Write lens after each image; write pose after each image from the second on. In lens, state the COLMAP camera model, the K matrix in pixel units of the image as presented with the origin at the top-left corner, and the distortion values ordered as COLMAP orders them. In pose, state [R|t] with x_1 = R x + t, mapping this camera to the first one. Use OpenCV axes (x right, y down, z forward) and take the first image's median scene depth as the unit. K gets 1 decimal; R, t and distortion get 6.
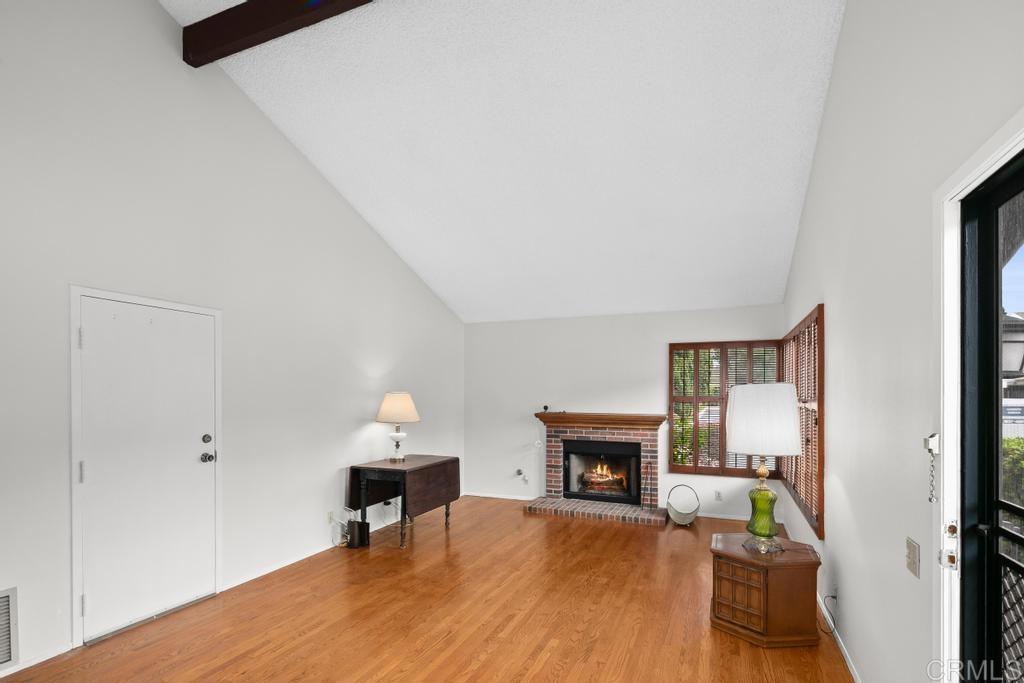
lens RADIAL K [[498.5, 0, 506.1], [0, 498.5, 396.3], [0, 0, 1]] dist [0.003058, -0.002837]
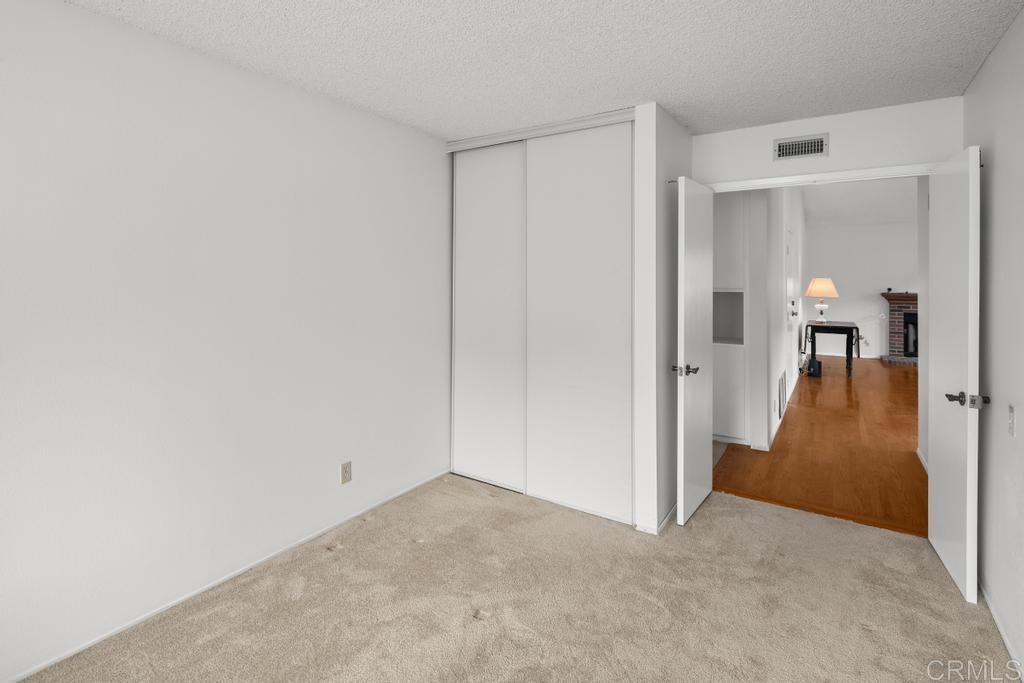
lens RADIAL K [[498.5, 0, 521.1], [0, 498.5, 278.6], [0, 0, 1]] dist [0.003058, -0.002837]
pose [[0.986774, -0.000653, -0.162101, -0.771408], [-0.001205, 0.999935, -0.011361, 0.011100], [0.162098, 0.011406, 0.986709, -0.562439]]
